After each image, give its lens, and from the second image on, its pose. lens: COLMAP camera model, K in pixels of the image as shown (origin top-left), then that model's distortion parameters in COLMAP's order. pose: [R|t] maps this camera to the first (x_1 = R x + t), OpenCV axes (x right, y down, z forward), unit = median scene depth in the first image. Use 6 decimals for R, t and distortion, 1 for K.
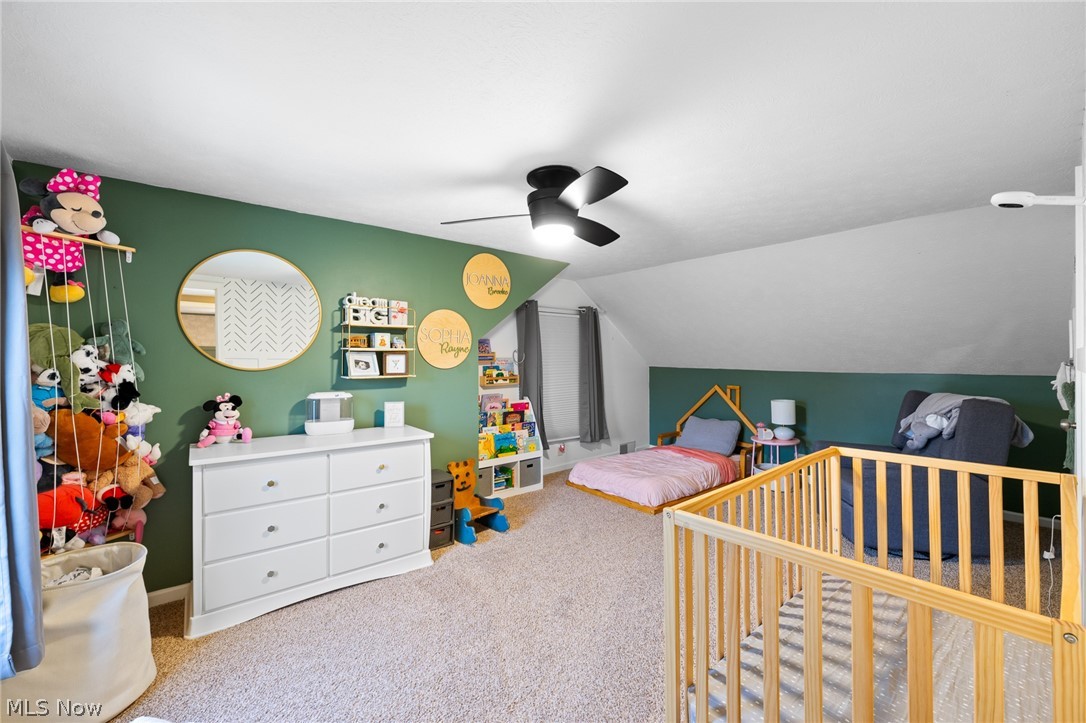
lens RADIAL K [[437.9, 0, 544.5], [0, 437.9, 359.5], [0, 0, 1]] dist [-0.008671, 0.001020]
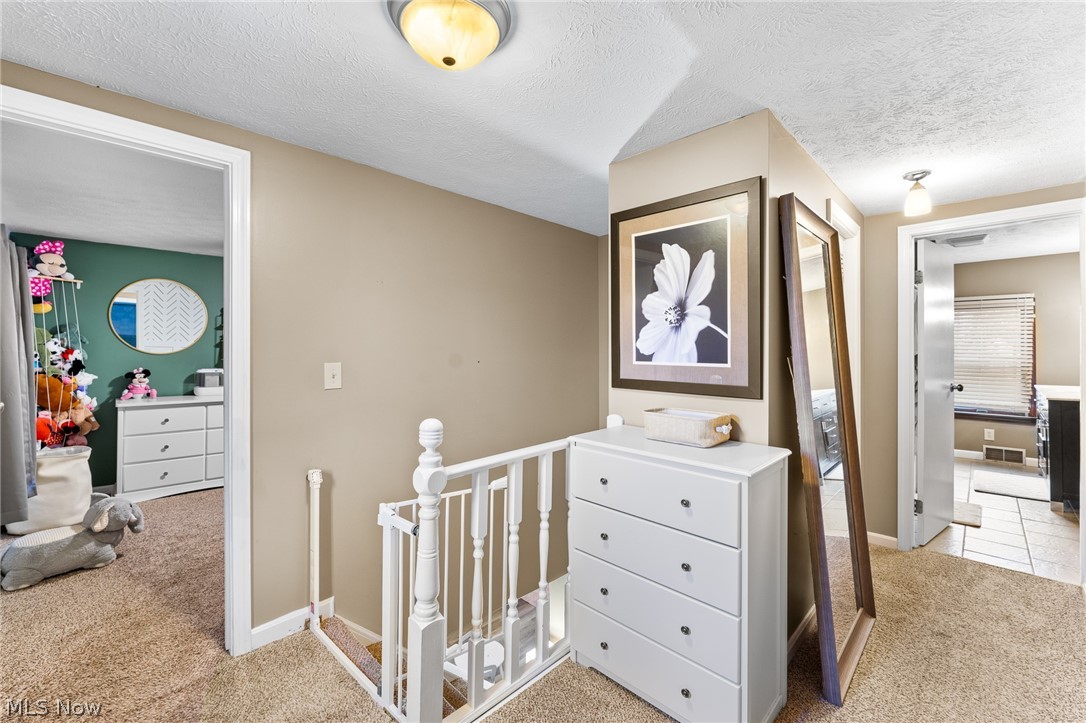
lens RADIAL K [[437.9, 0, 530.6], [0, 437.9, 347.0], [0, 0, 1]] dist [-0.008671, 0.001020]
pose [[0.996346, 0.008206, 0.085013, 0.685204], [-0.007575, 0.999941, -0.007748, 0.001082], [-0.085071, 0.007075, 0.996350, -0.872331]]
